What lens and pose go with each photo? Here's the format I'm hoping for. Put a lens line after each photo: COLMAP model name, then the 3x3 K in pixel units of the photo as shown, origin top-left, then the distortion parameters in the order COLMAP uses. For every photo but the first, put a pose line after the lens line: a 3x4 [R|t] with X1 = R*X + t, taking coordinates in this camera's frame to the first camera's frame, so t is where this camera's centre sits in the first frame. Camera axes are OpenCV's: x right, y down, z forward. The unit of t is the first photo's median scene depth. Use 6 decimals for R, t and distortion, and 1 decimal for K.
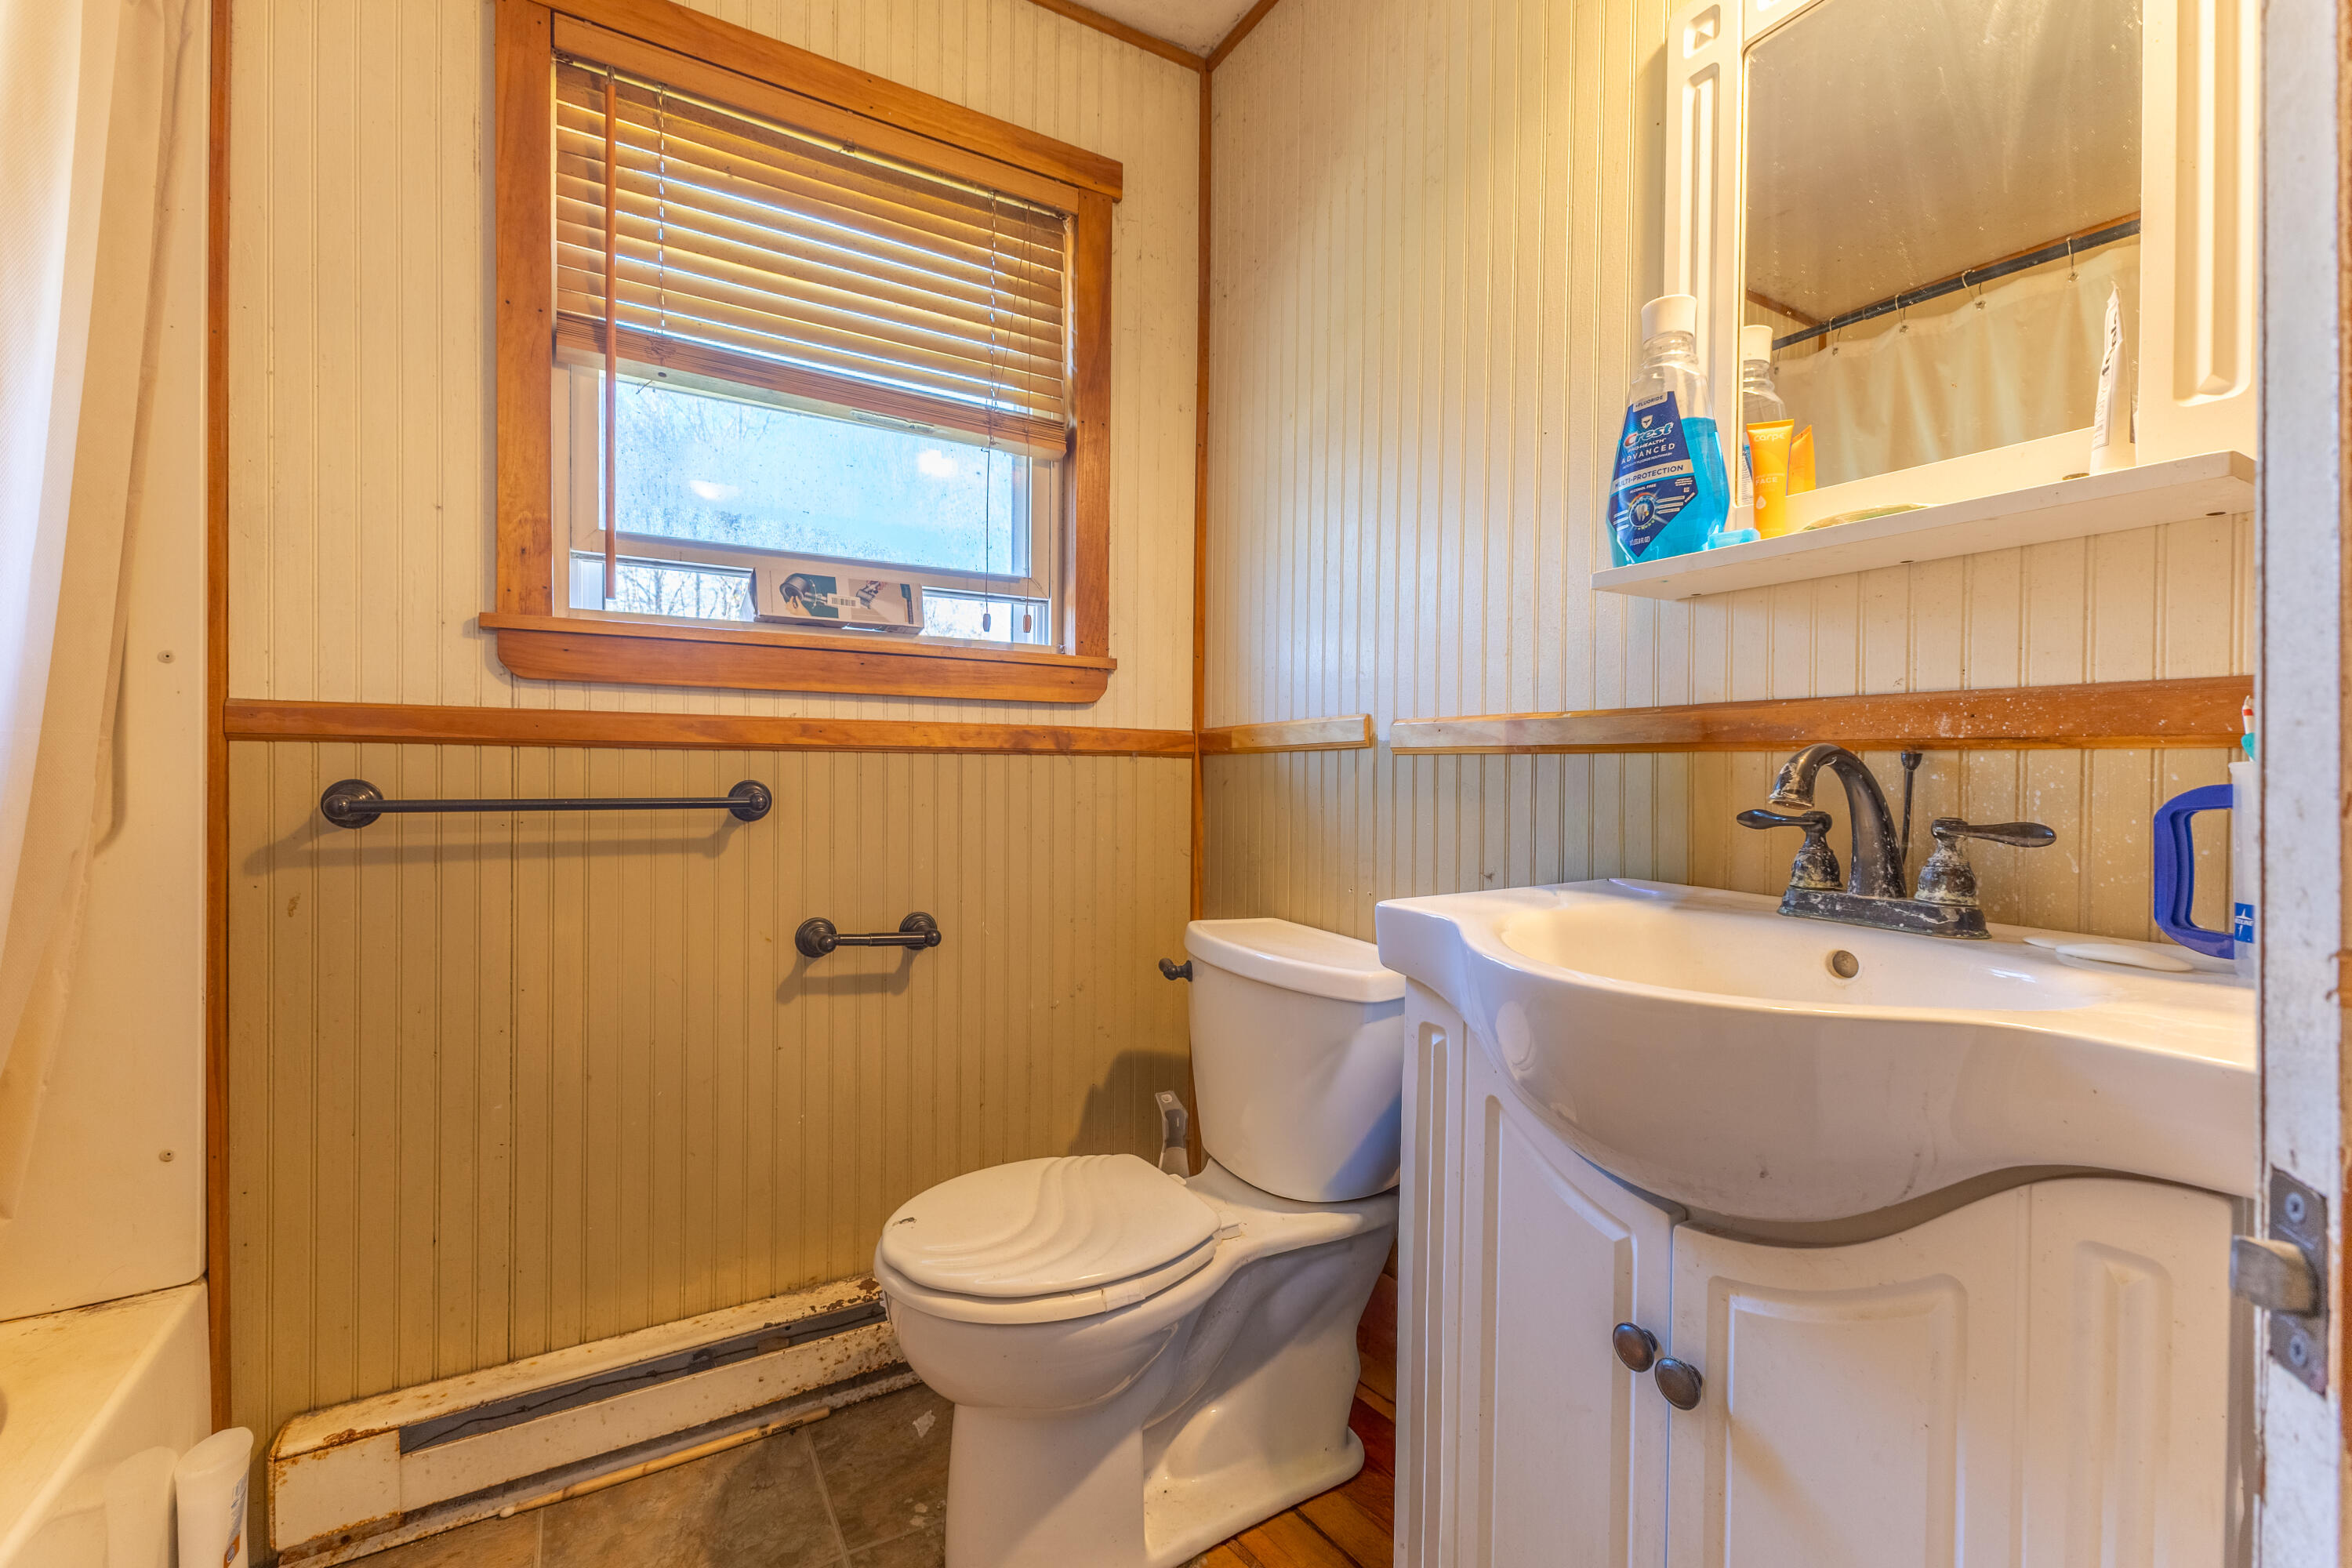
lens RADIAL K [[1017.2, 0, 1178.8], [0, 1017.2, 767.8], [0, 0, 1]] dist [0.009151, -0.000093]
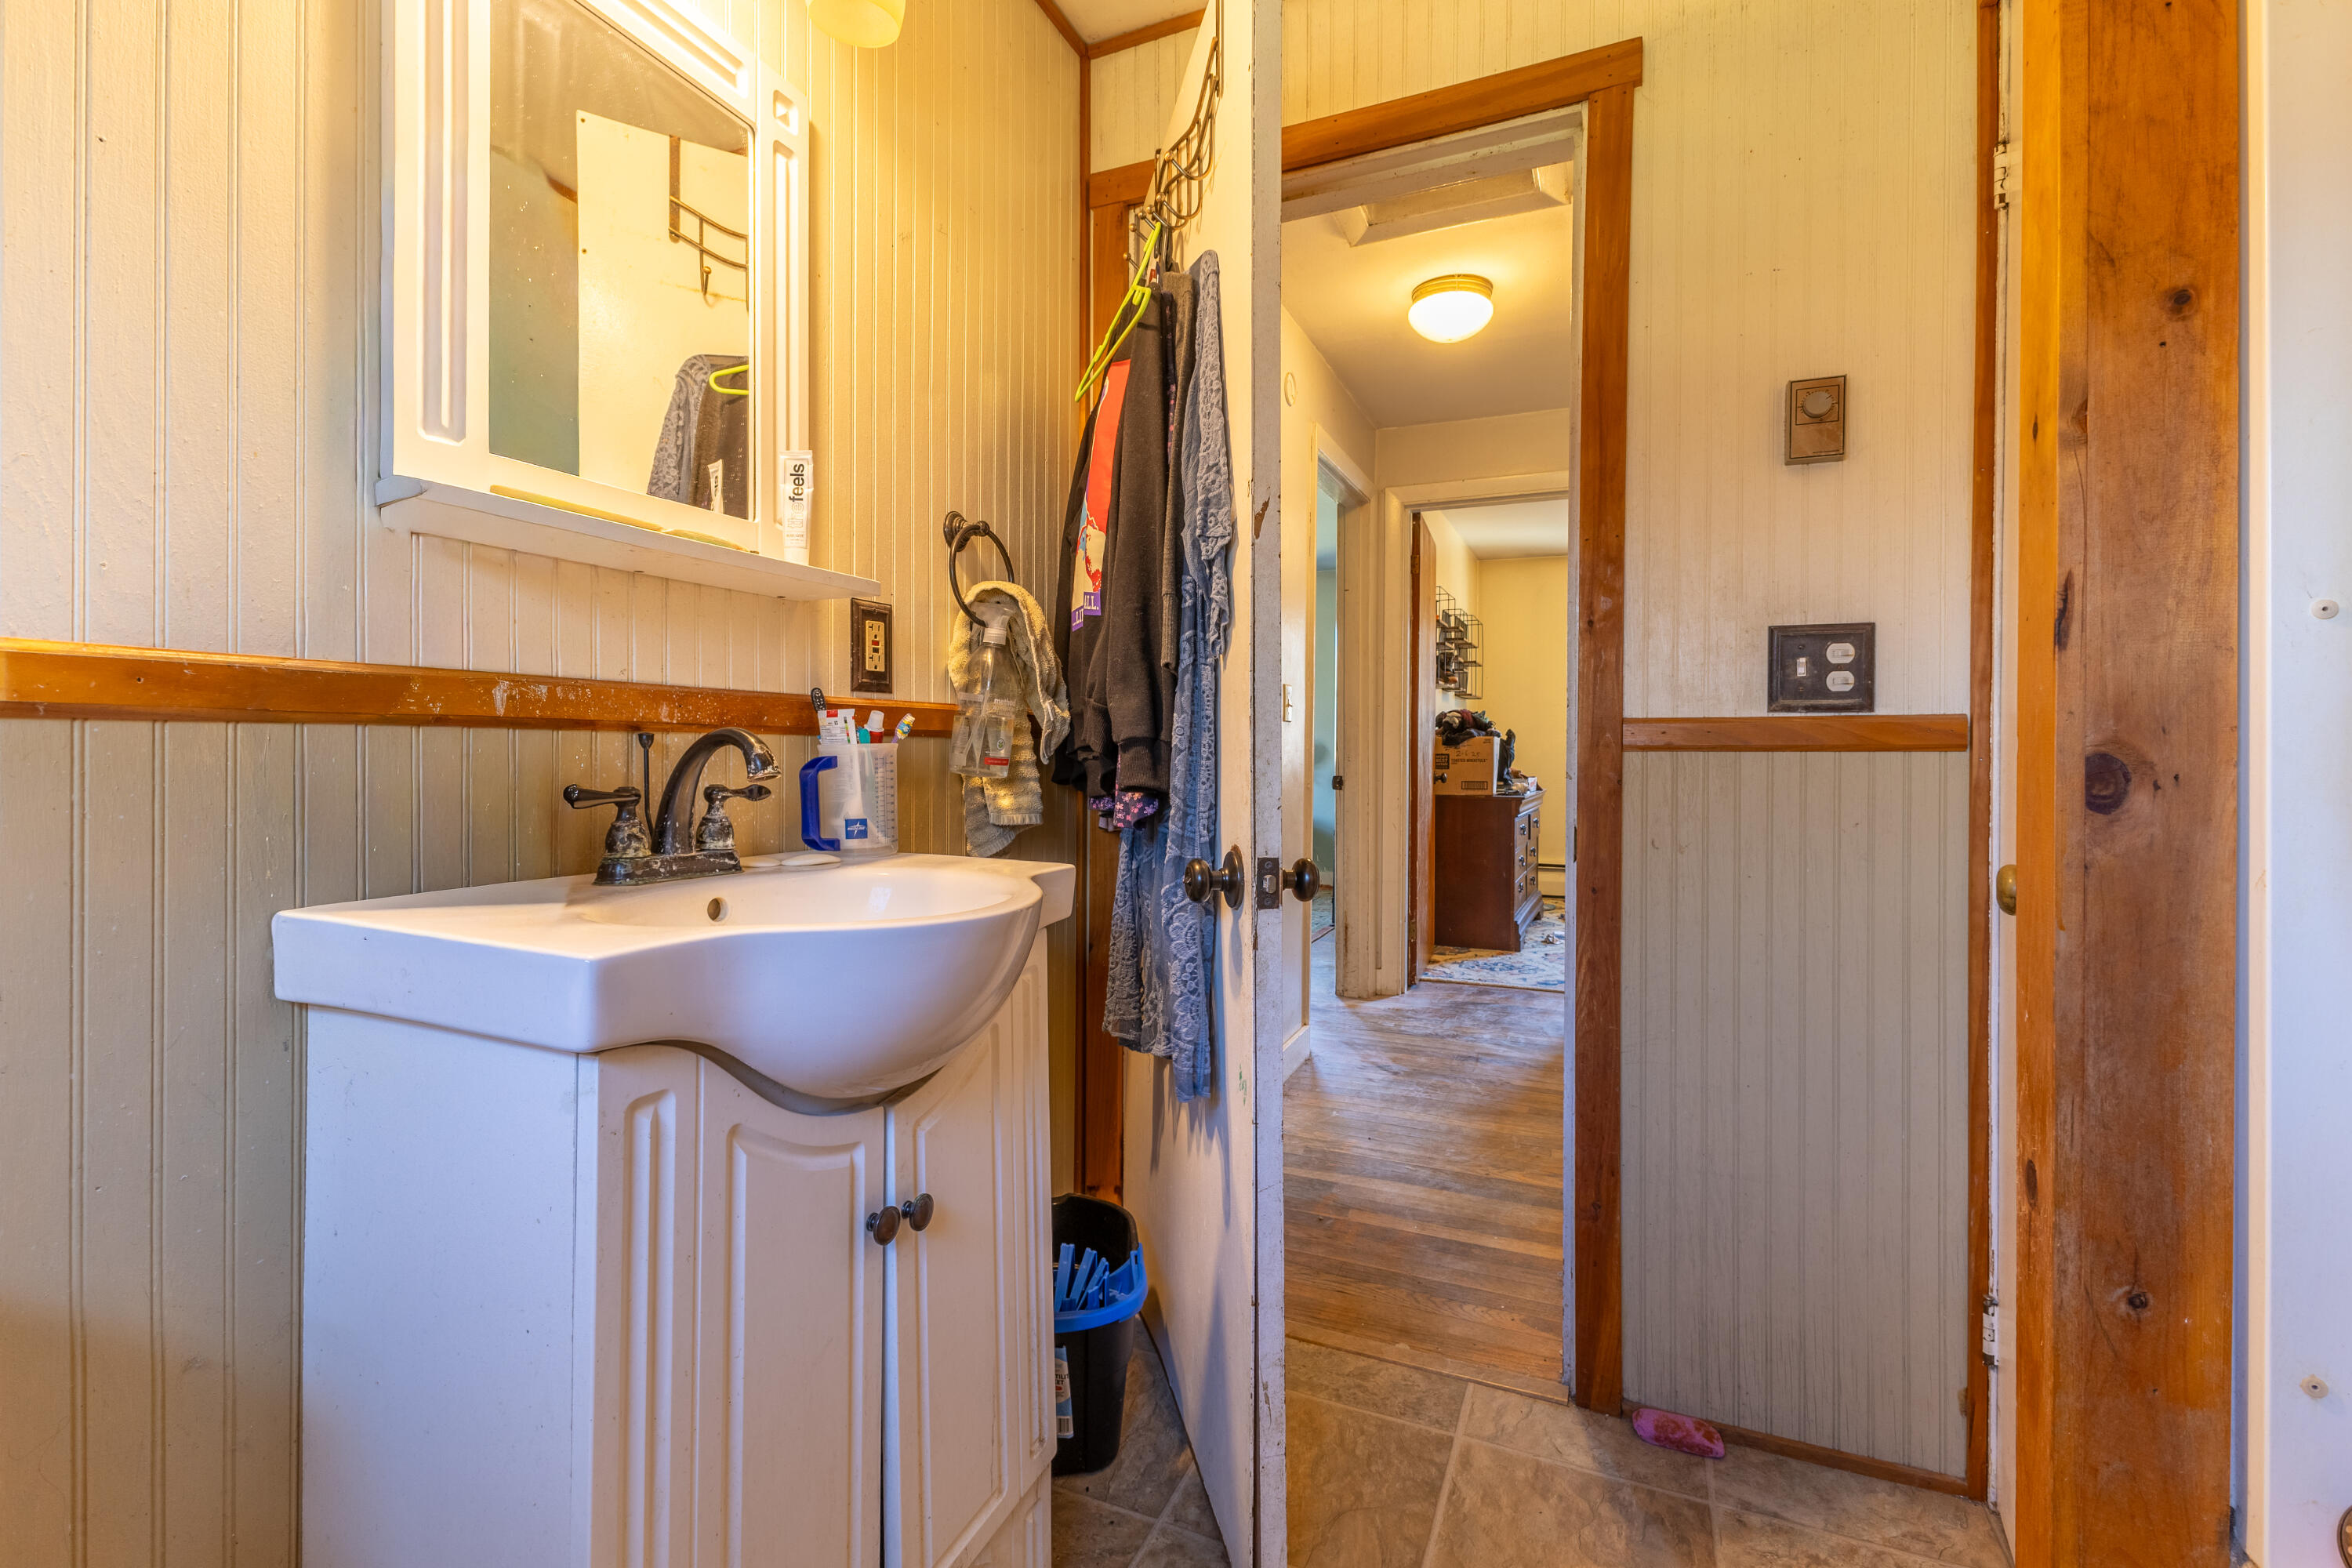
lens RADIAL K [[1017.2, 0, 1182.8], [0, 1017.2, 766.7], [0, 0, 1]] dist [0.009151, -0.000093]
pose [[-0.566155, -0.015936, 0.824145, -0.739628], [0.004032, 0.999748, 0.022102, -0.000403], [-0.824289, 0.015837, -0.565948, 1.387913]]
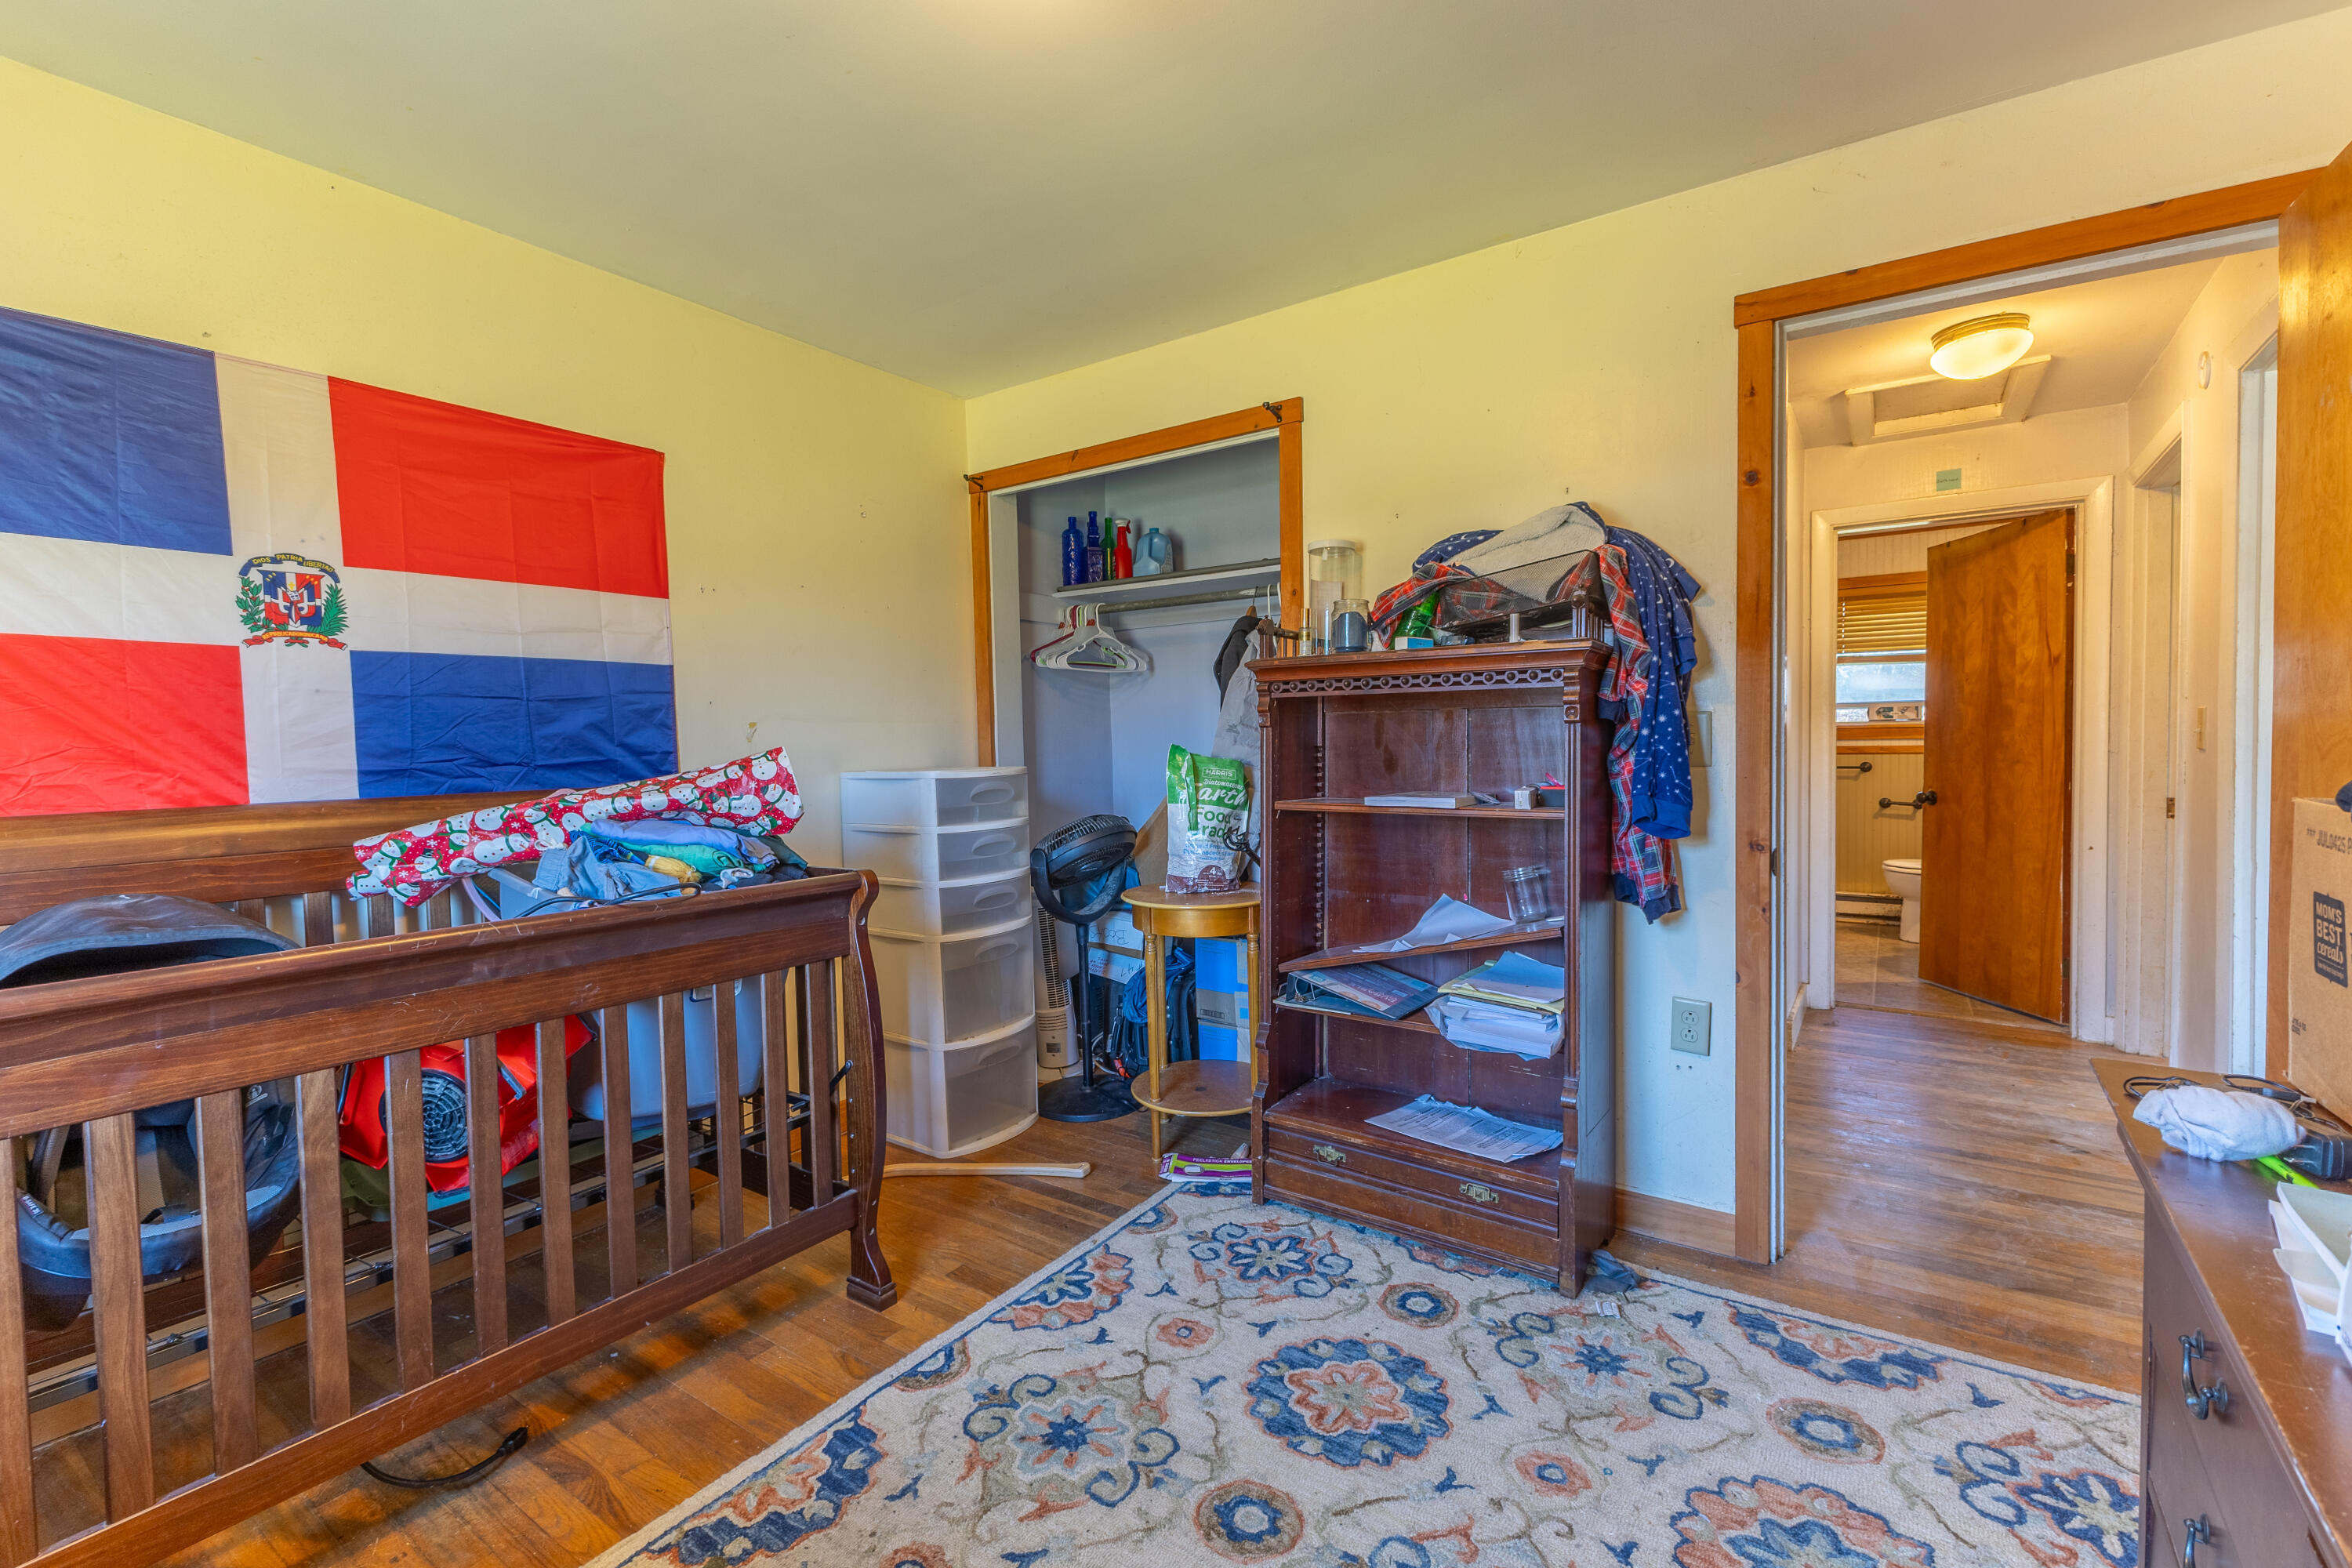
lens RADIAL K [[1017.2, 0, 1176.8], [0, 1017.2, 785.6], [0, 0, 1]] dist [0.009151, -0.000093]
pose [[0.380708, 0.021328, -0.924450, 1.252180], [0.008821, 0.999605, 0.026695, -0.013729], [0.924653, -0.018318, 0.380369, -1.677904]]
